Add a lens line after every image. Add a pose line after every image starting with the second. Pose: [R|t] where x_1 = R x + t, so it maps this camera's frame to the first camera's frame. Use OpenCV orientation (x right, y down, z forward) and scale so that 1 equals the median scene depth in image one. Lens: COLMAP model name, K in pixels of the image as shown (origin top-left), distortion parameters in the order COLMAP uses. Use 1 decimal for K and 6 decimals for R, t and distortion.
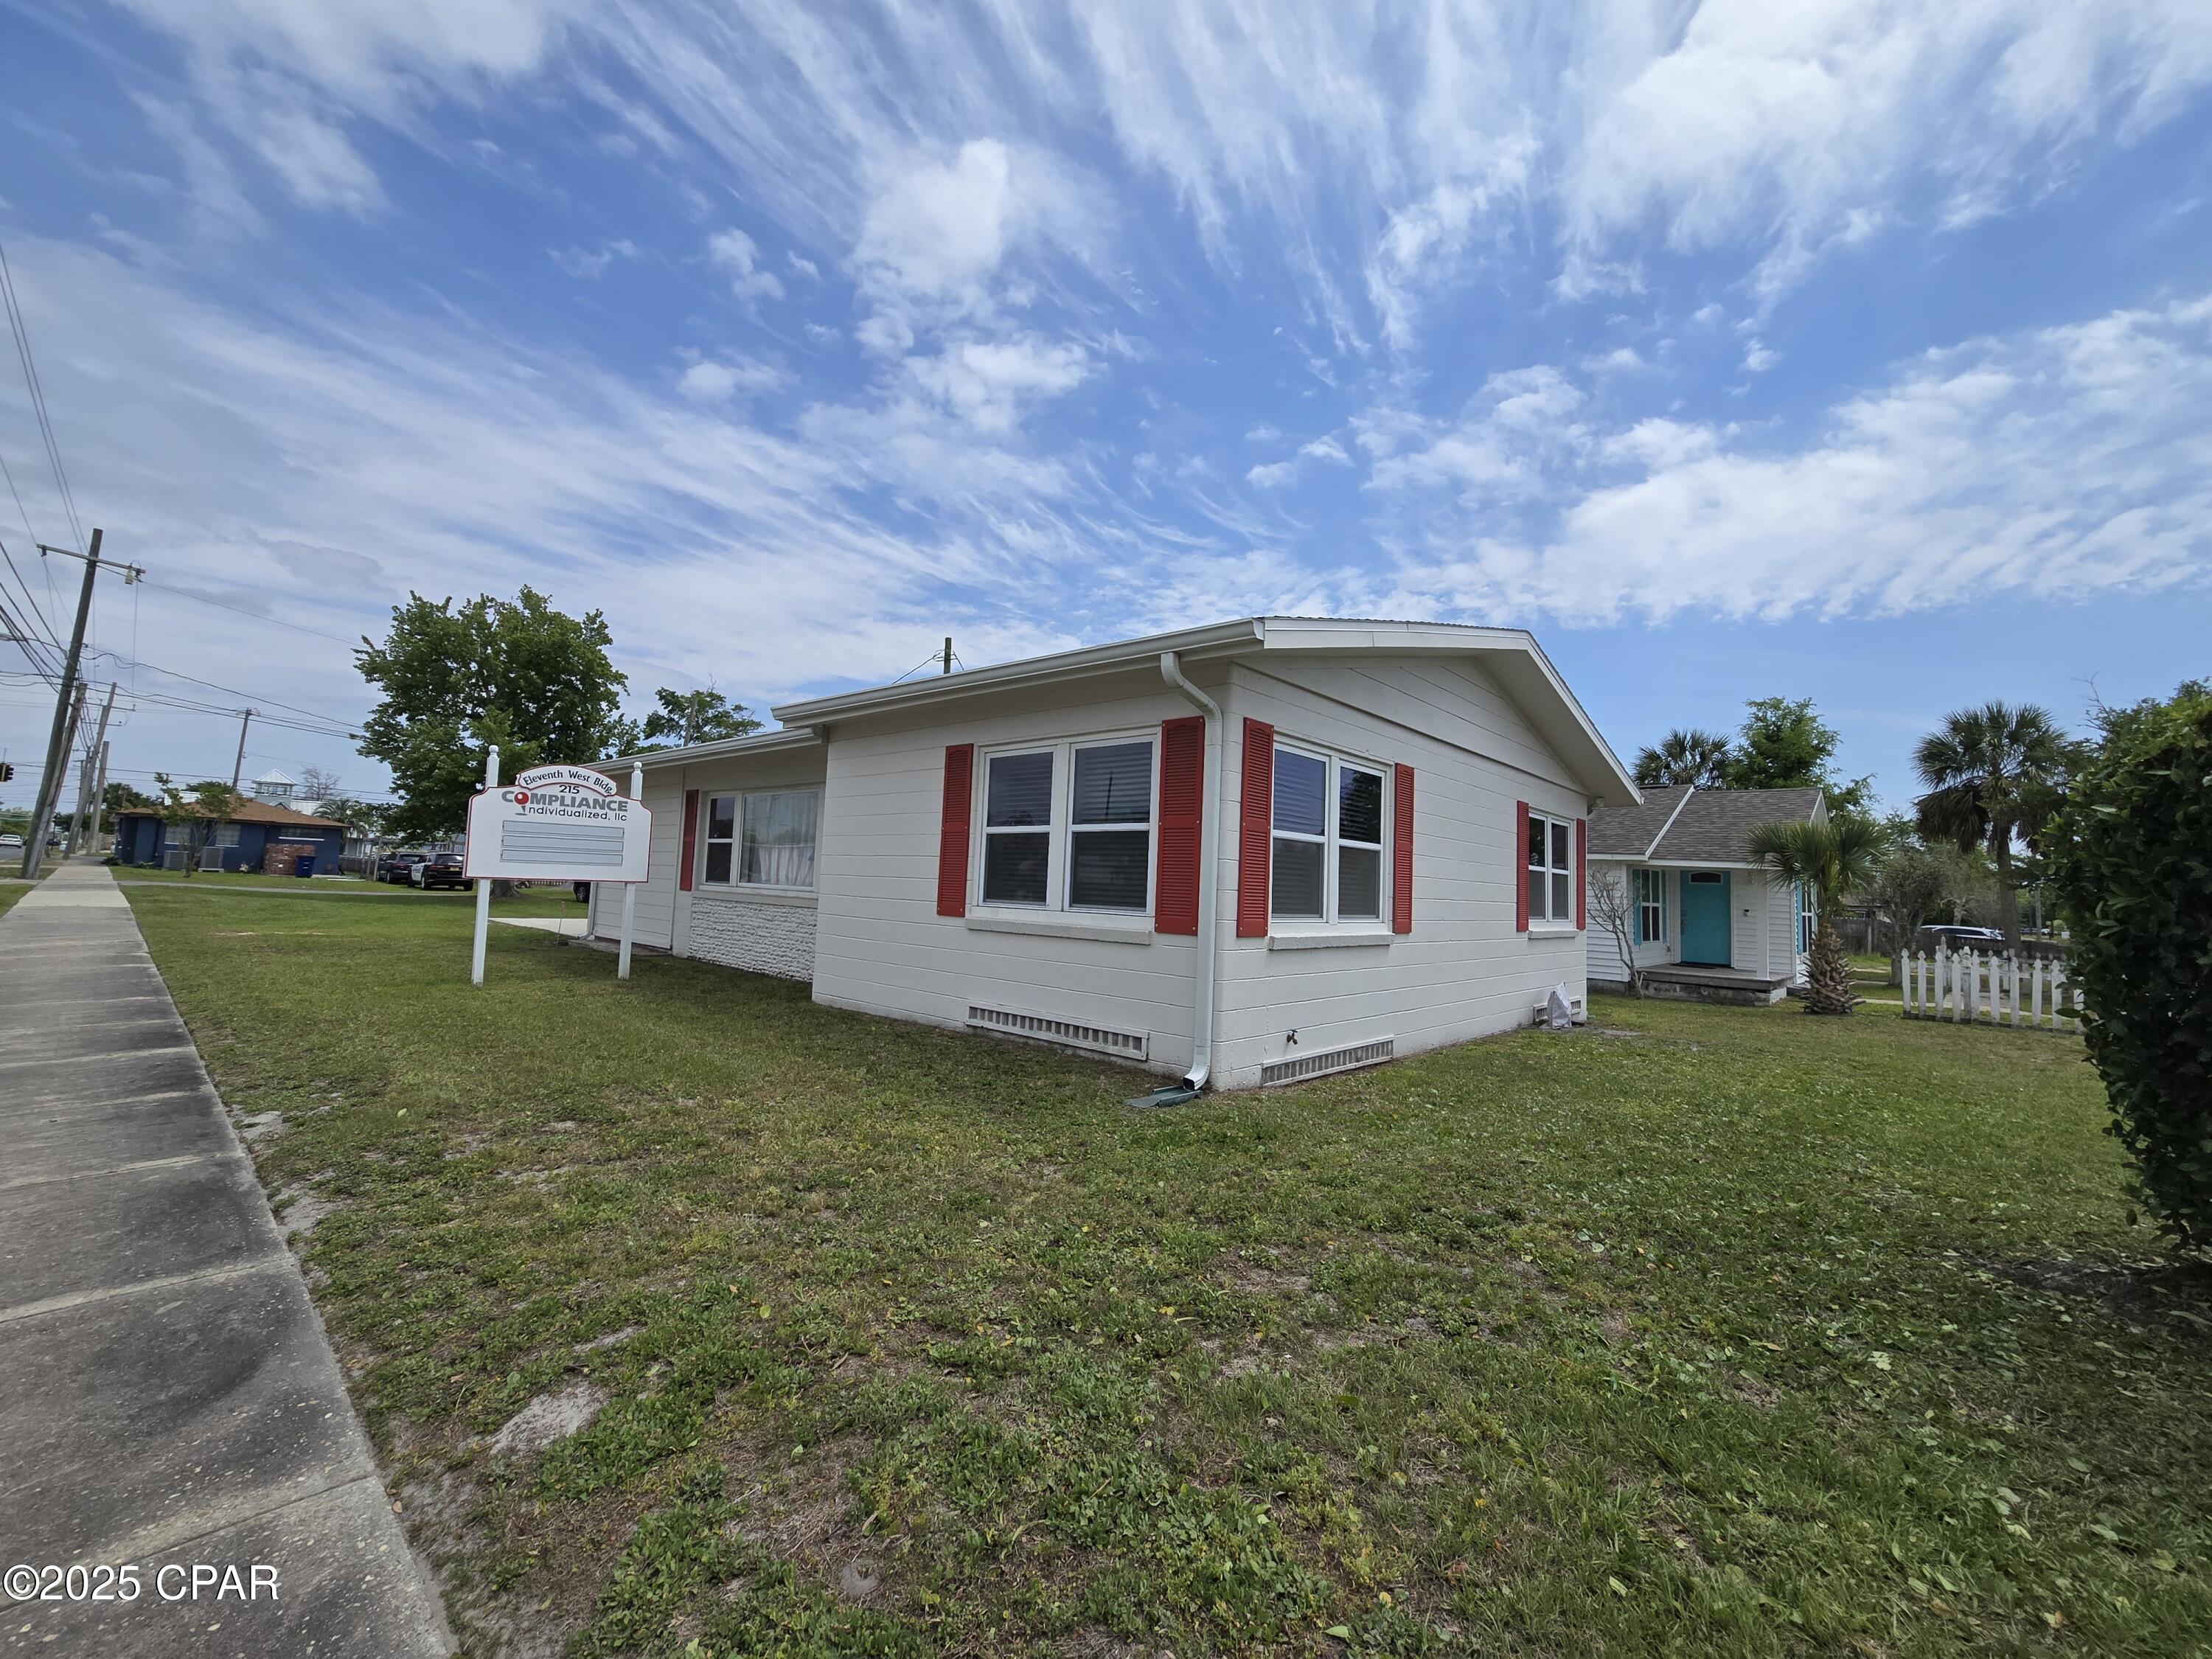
lens RADIAL K [[910.7, 0, 1094.8], [0, 910.7, 806.7], [0, 0, 1]] dist [0.001898, 0.001922]
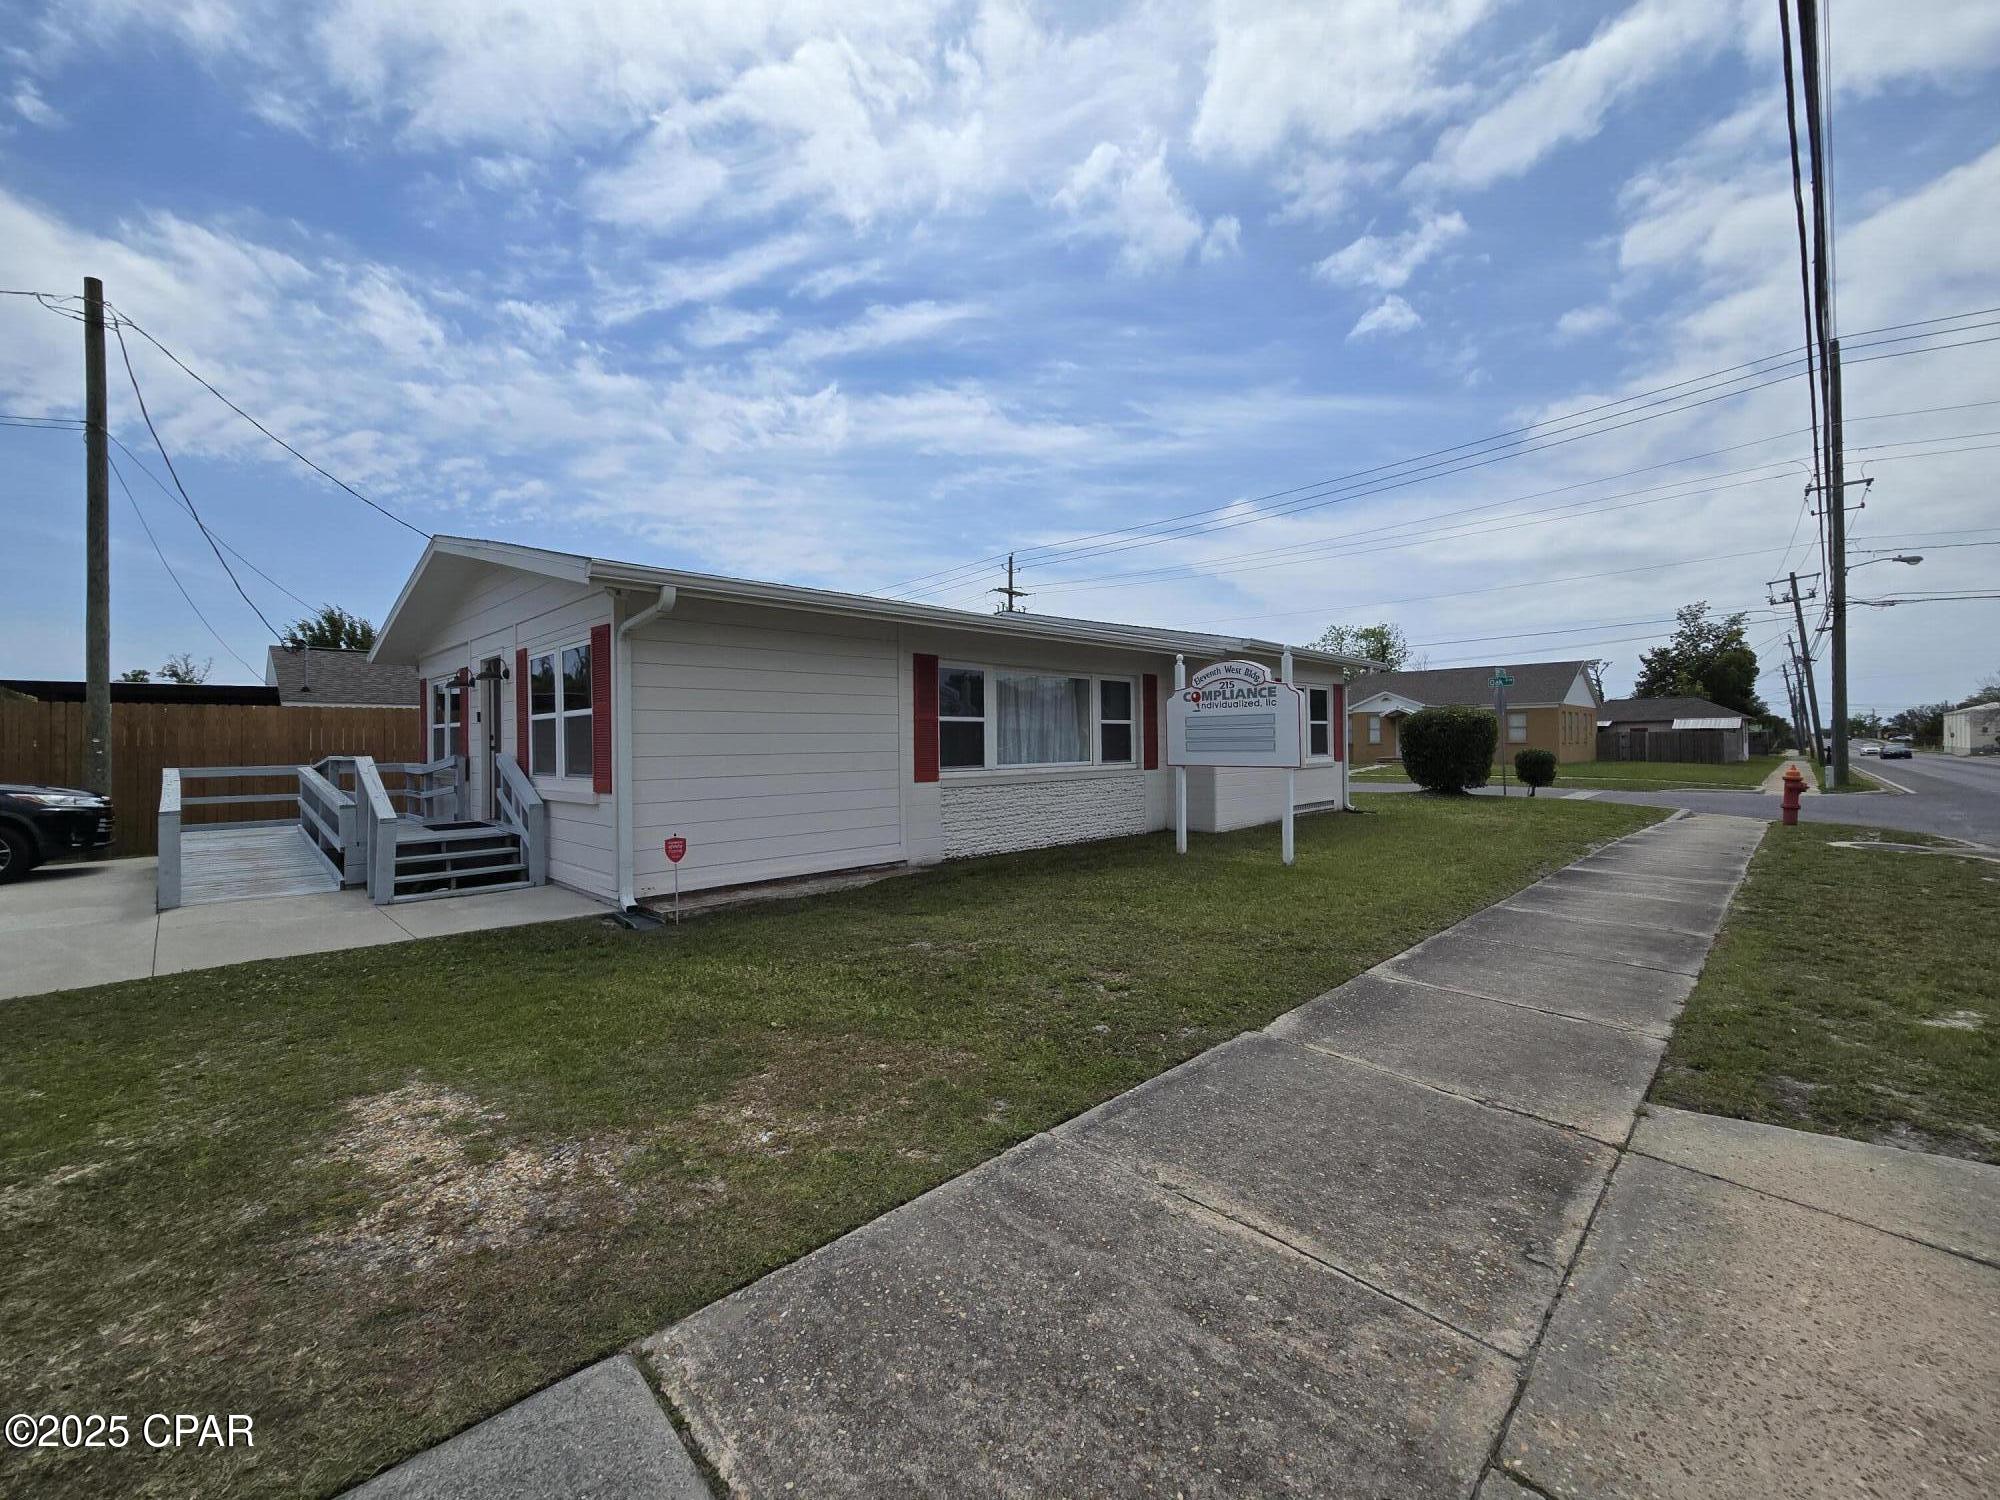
lens RADIAL K [[823.4, 0, 994.0], [0, 823.4, 752.2], [0, 0, 1]] dist [0.001898, 0.001922]
pose [[0.046758, -0.057281, 0.997263, -0.216288], [-0.070977, 0.995641, 0.060516, 0.000271], [-0.996381, -0.073612, 0.042488, 0.158568]]
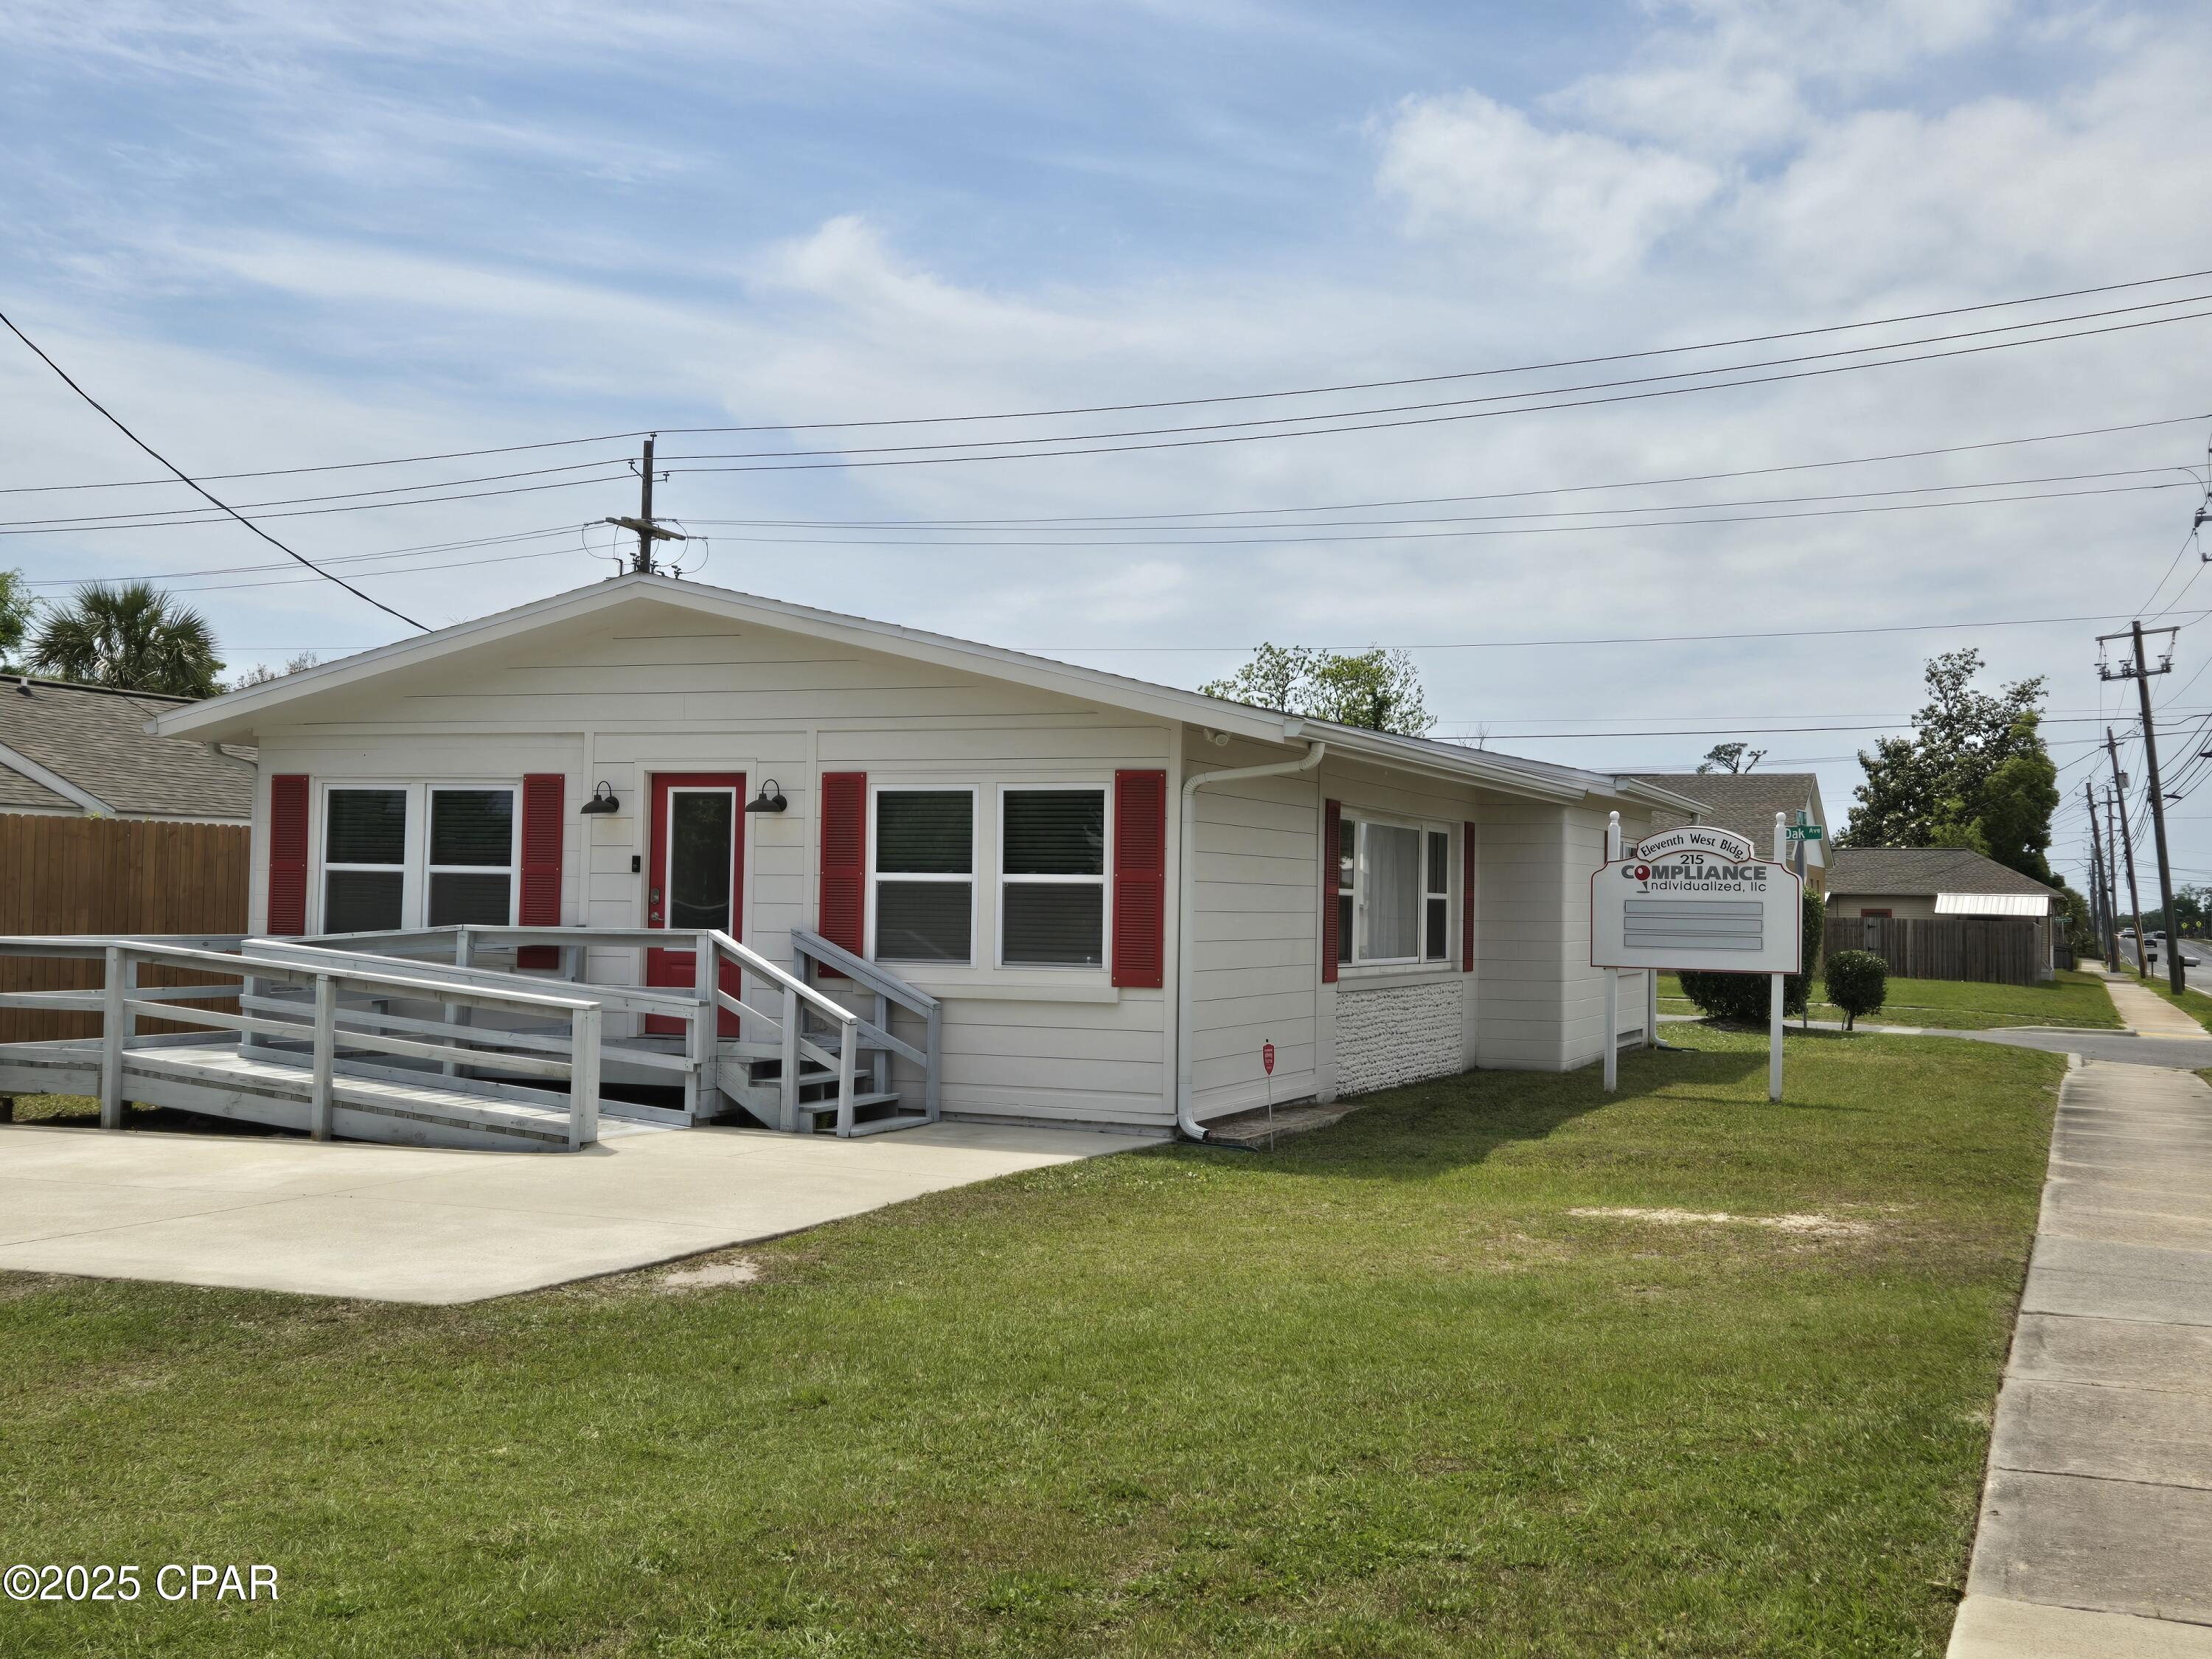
lens RADIAL K [[2327.8, 0, 1061.5], [0, 2327.8, 828.7], [0, 0, 1]] dist [0.047852, 0.000000]
pose [[-0.307341, -0.022280, 0.951339, -0.365658], [-0.116861, 0.993042, -0.014497, 0.005530], [-0.944397, -0.115630, -0.307807, 0.335435]]
